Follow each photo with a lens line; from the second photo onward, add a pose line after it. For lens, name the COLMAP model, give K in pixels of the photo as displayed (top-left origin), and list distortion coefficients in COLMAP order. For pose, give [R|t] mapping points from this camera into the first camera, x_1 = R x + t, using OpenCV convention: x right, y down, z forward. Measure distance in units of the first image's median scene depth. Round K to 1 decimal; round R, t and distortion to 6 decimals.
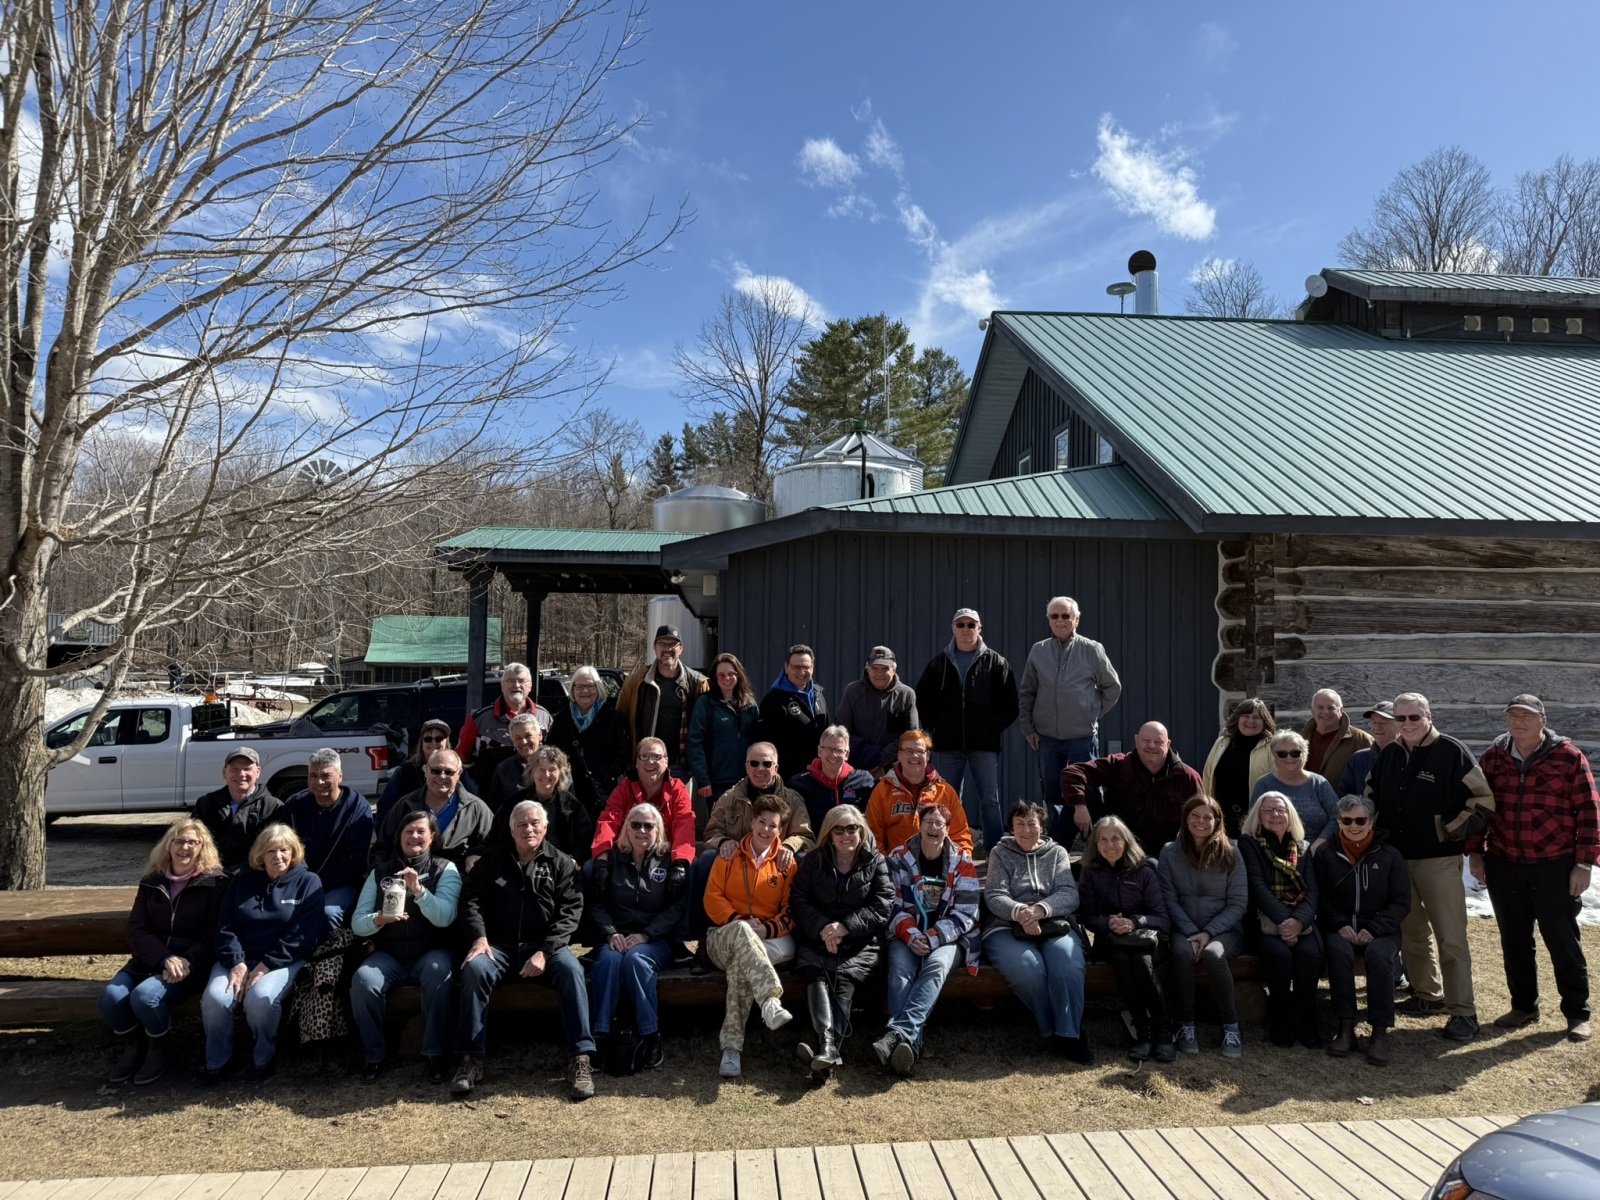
lens RADIAL K [[1124.7, 0, 800.0], [0, 1124.7, 600.0], [0, 0, 1]] dist [0.128654, -0.217372]
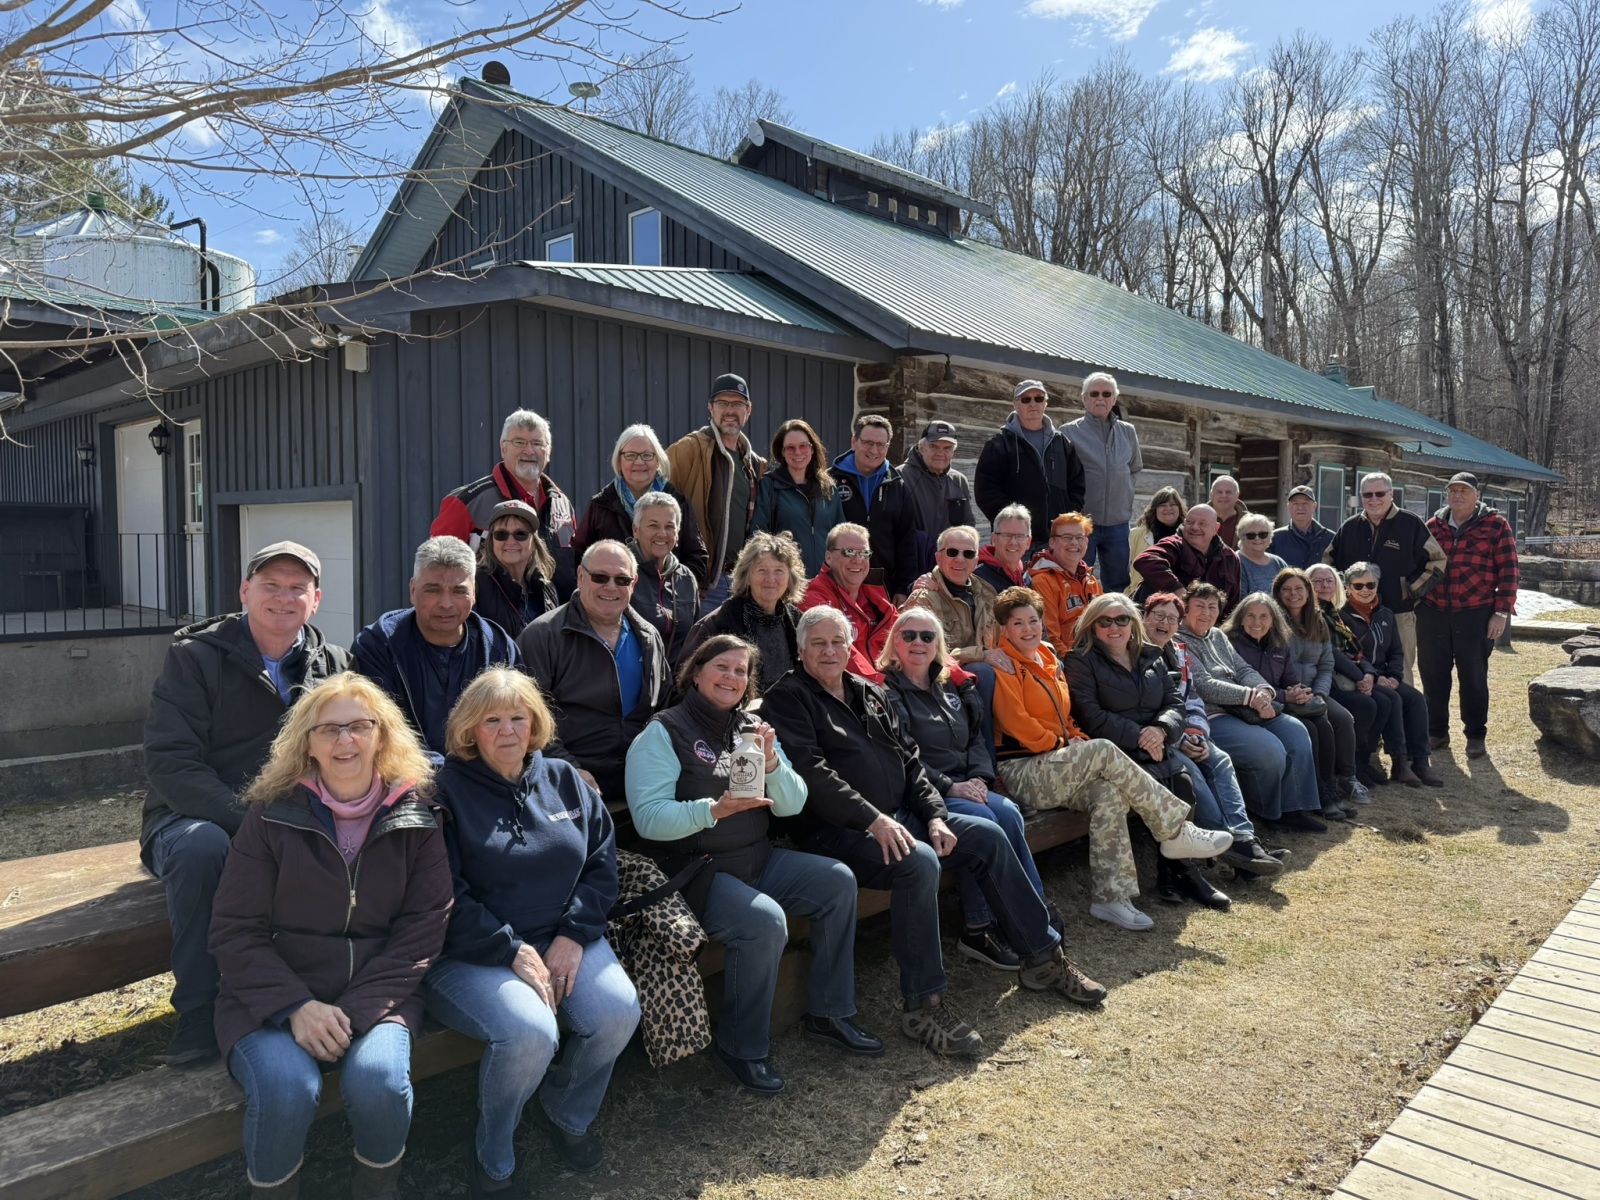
lens RADIAL K [[1124.7, 0, 800.0], [0, 1124.7, 600.0], [0, 0, 1]] dist [0.128654, -0.217372]
pose [[0.749160, -0.047351, 0.660695, -0.650781], [-0.027542, 0.994352, 0.102493, 0.105844], [-0.661817, -0.094981, 0.743625, 0.525680]]
